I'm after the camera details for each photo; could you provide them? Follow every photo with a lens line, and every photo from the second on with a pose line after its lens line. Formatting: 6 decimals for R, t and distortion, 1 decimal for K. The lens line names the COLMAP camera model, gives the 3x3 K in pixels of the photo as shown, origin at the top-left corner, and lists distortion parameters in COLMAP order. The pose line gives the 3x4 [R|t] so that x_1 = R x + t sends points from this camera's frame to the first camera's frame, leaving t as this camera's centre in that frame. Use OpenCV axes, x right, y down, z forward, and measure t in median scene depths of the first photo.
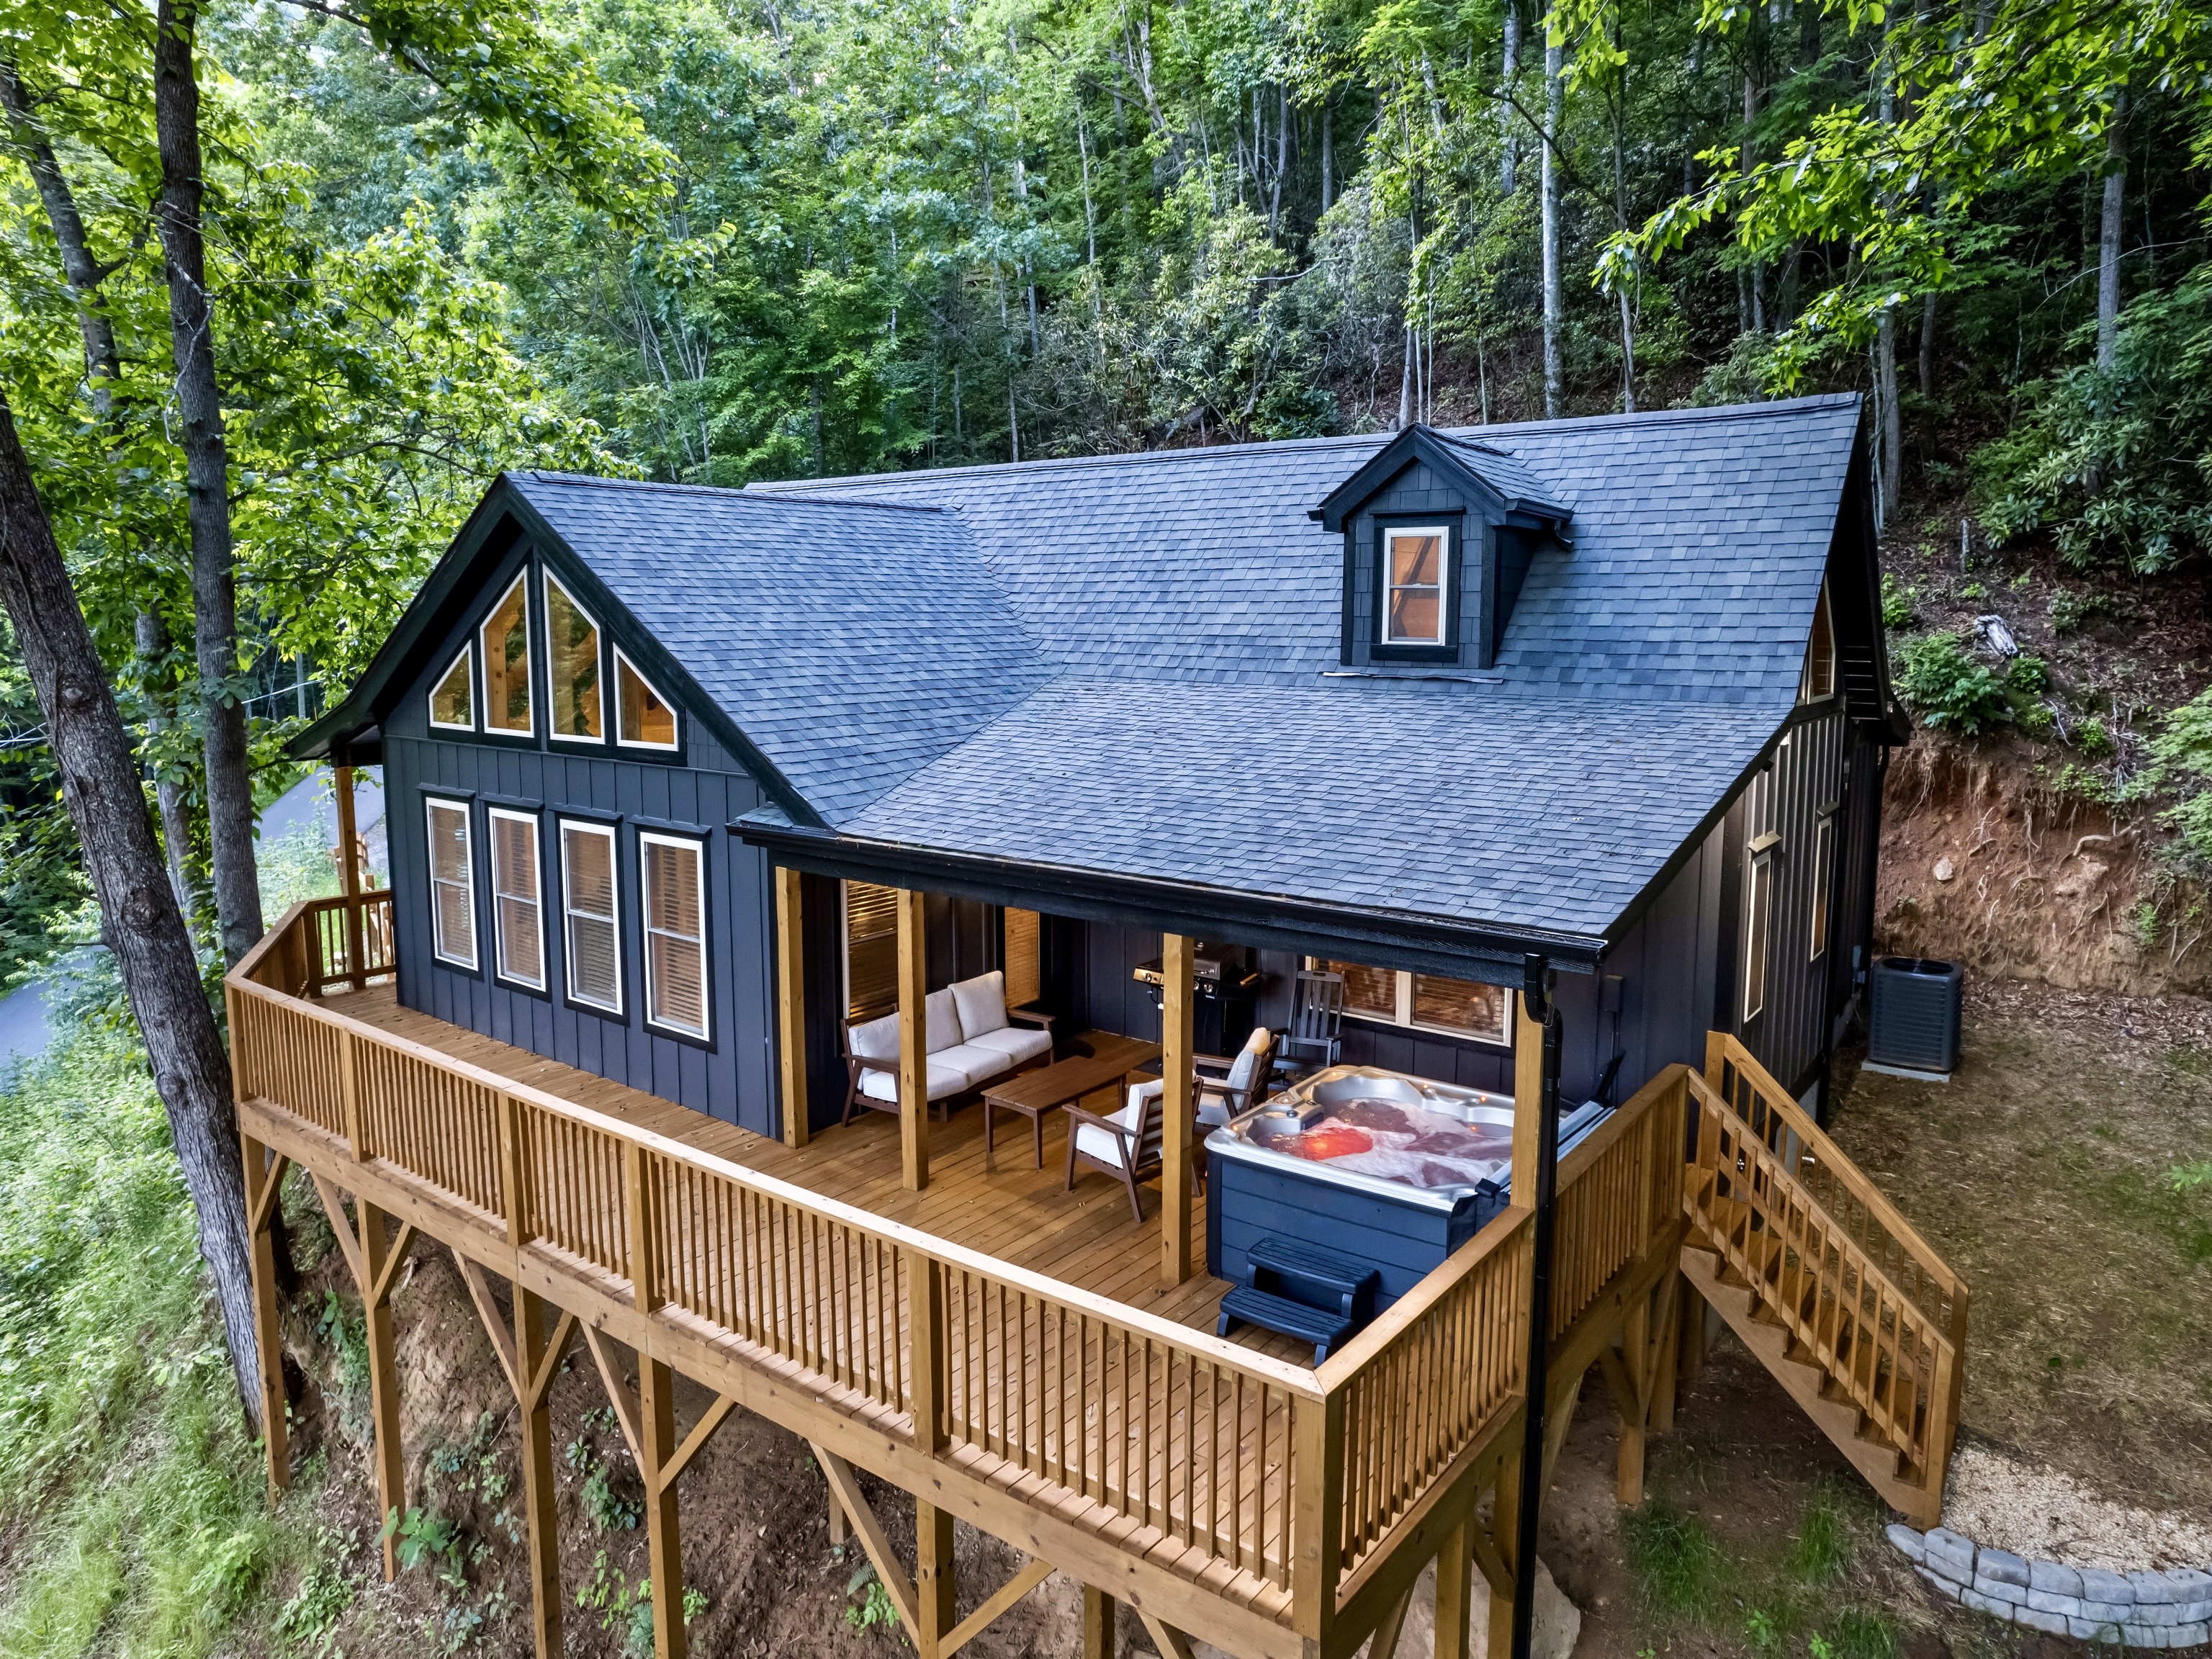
lens RADIAL K [[1410.7, 0, 1106.3], [0, 1410.7, 802.1], [0, 0, 1]] dist [-0.069414, 0.066773]
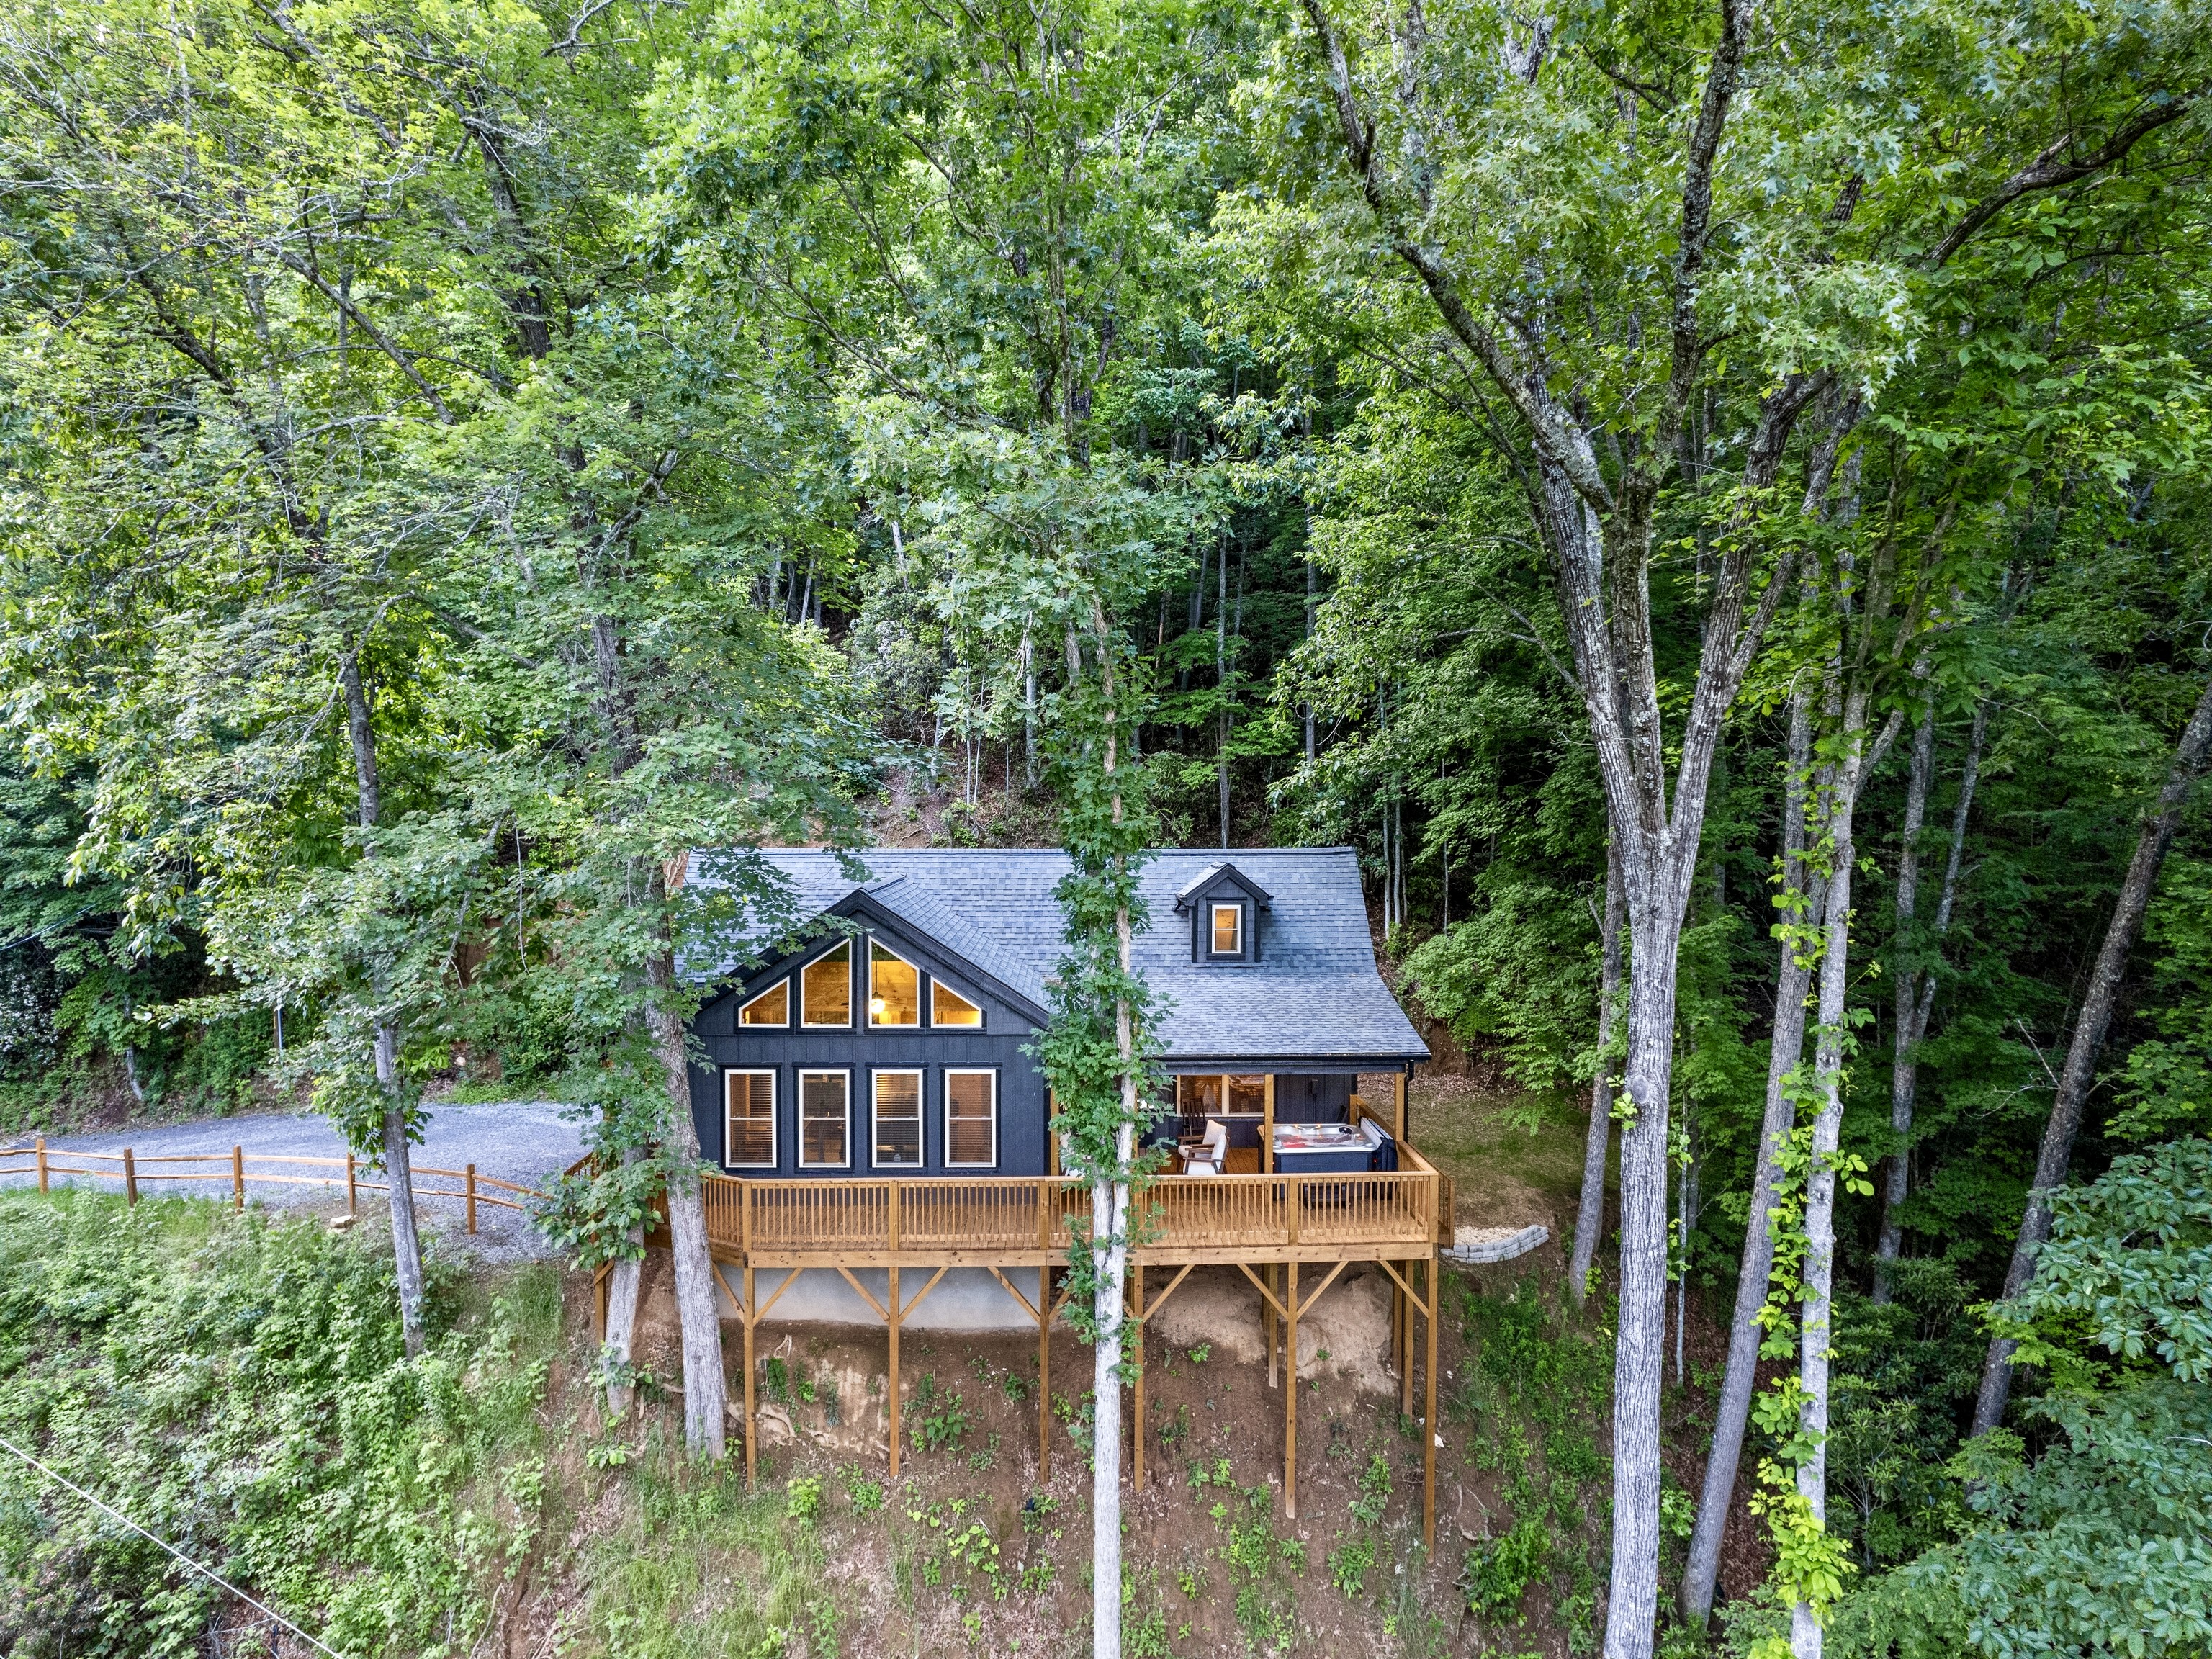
lens RADIAL K [[1414.3, 0, 1106.0], [0, 1414.3, 829.5], [0, 0, 1]] dist [-0.074790, 0.070133]
pose [[0.777273, -0.006793, 0.629127, -1.463266], [0.081993, 0.992508, -0.090584, -0.121359], [-0.623798, 0.121992, 0.772007, -0.761039]]
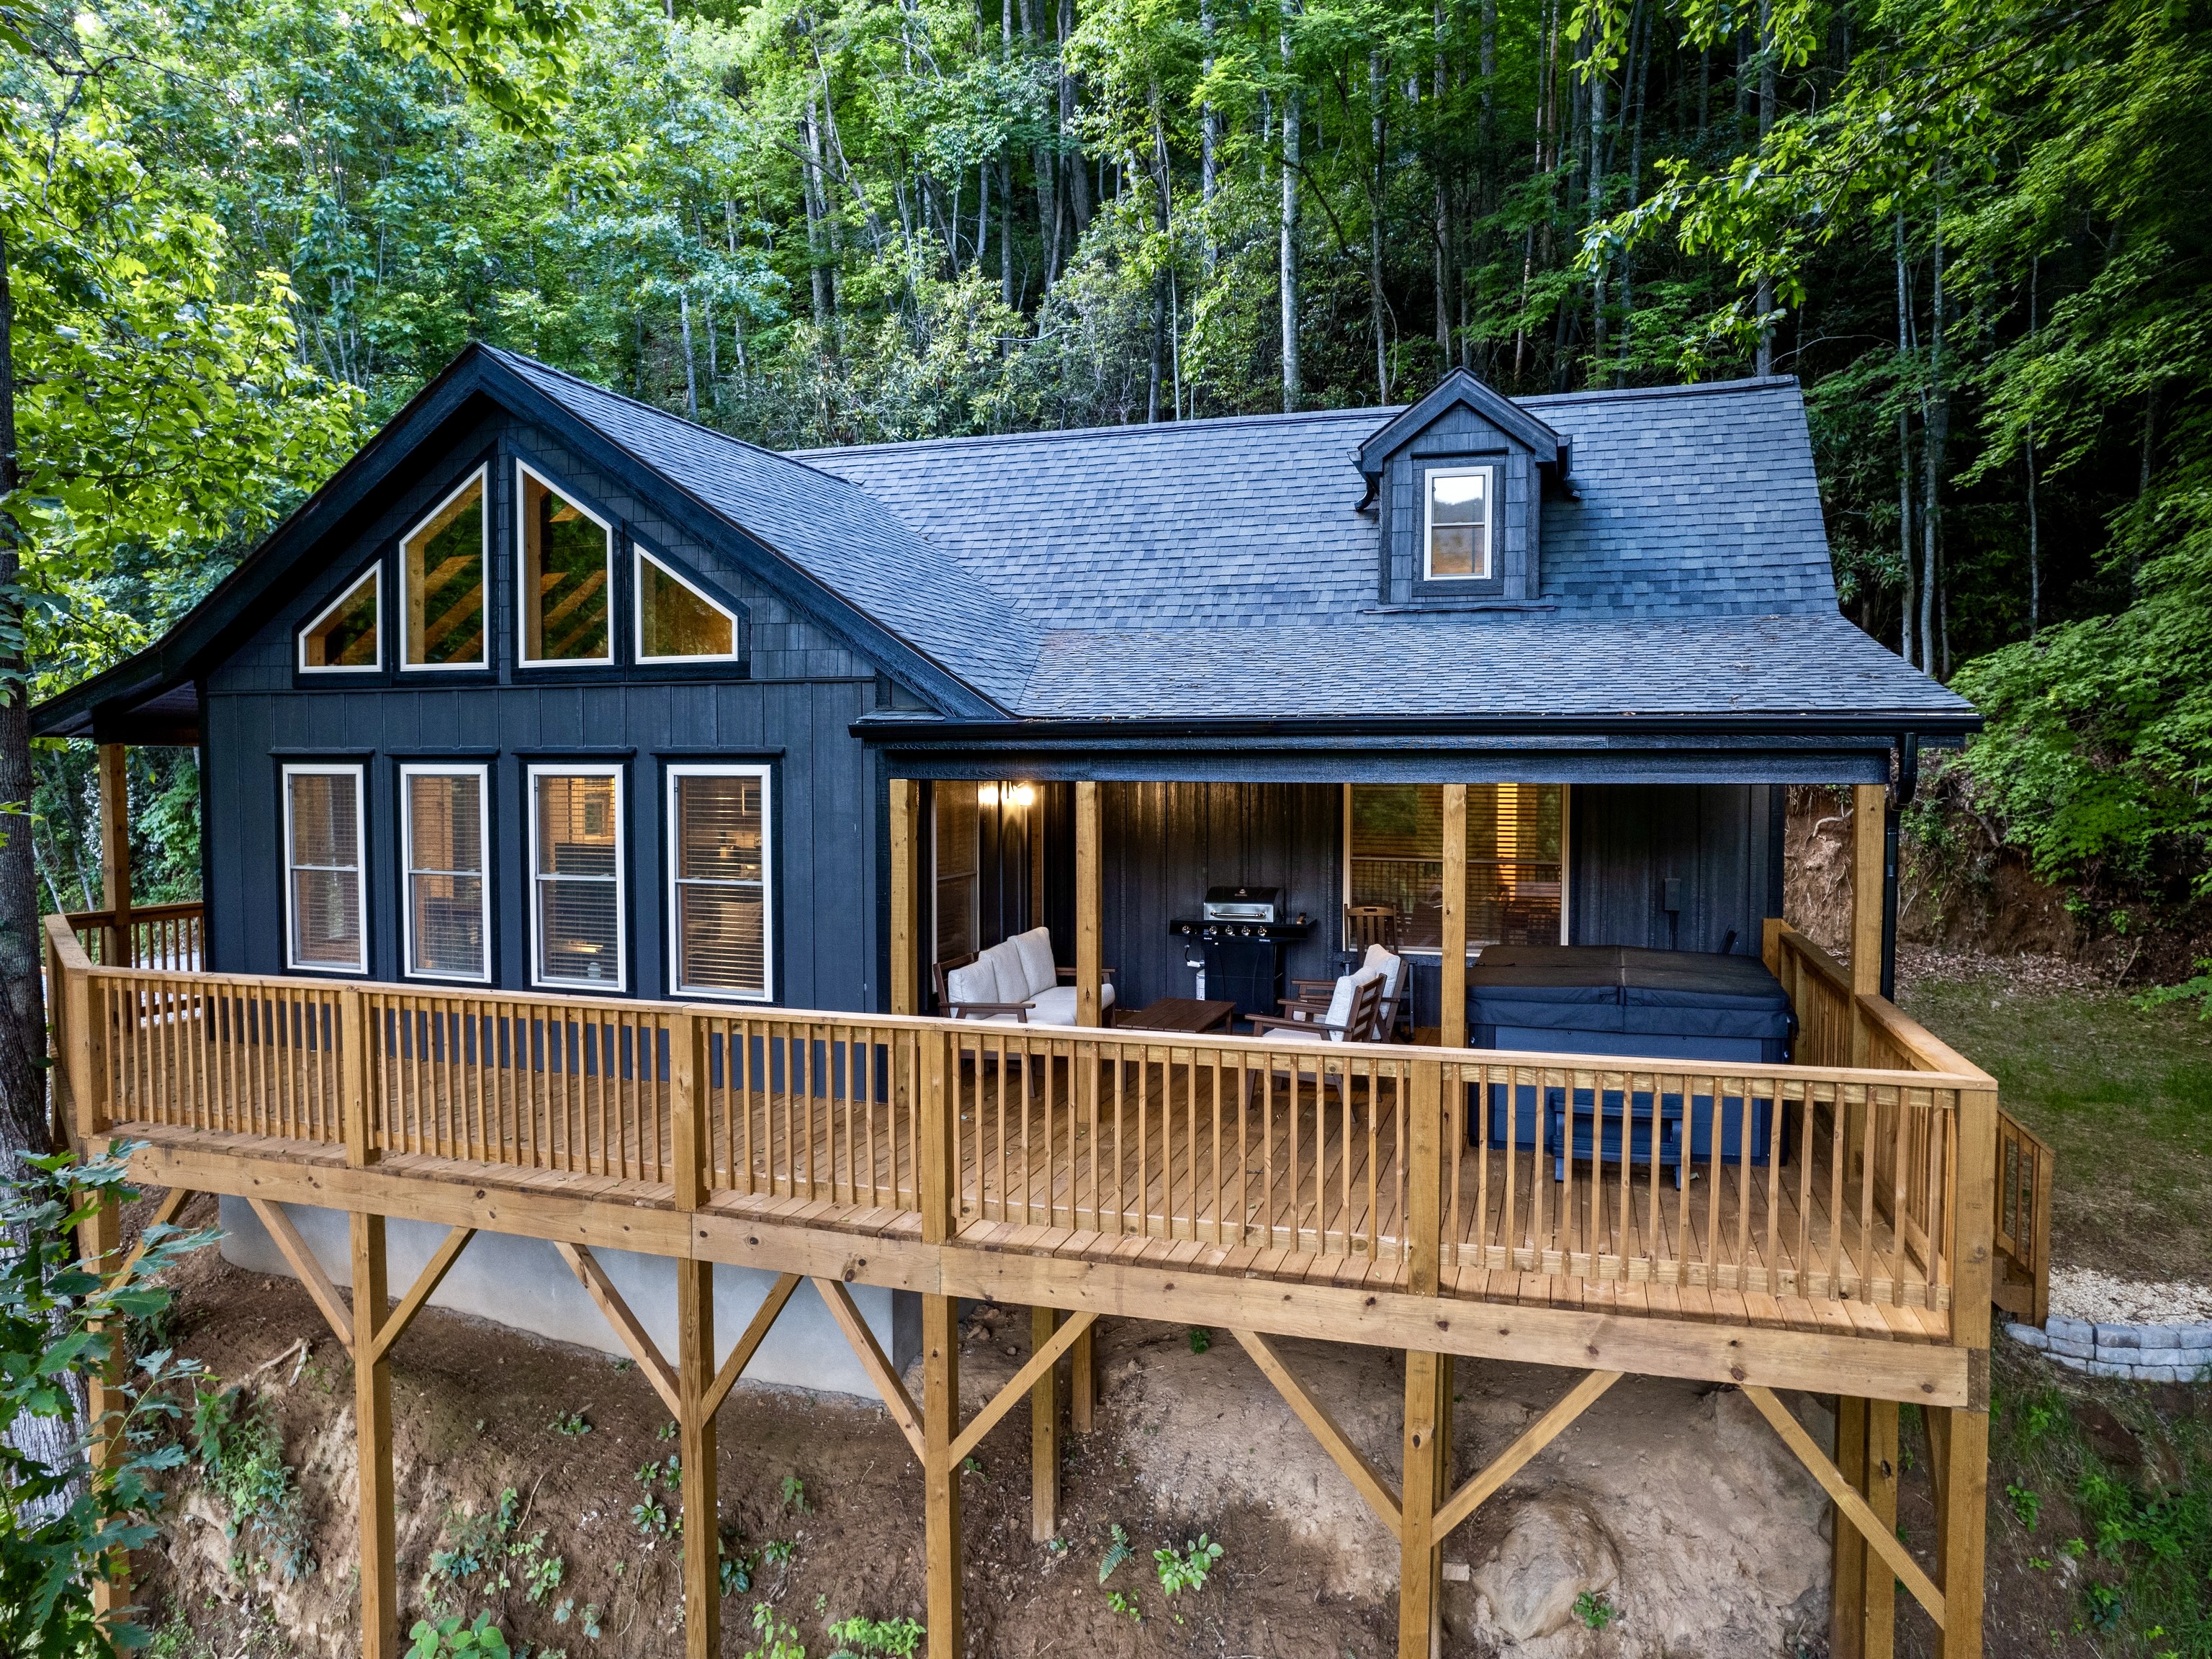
lens RADIAL K [[1414.3, 0, 1106.0], [0, 1414.3, 829.5], [0, 0, 1]] dist [-0.074790, 0.070133]
pose [[0.945258, -0.016338, 0.325915, -0.370866], [0.043000, 0.996273, -0.074771, 0.139436], [-0.323479, 0.084692, 0.942438, 0.120368]]
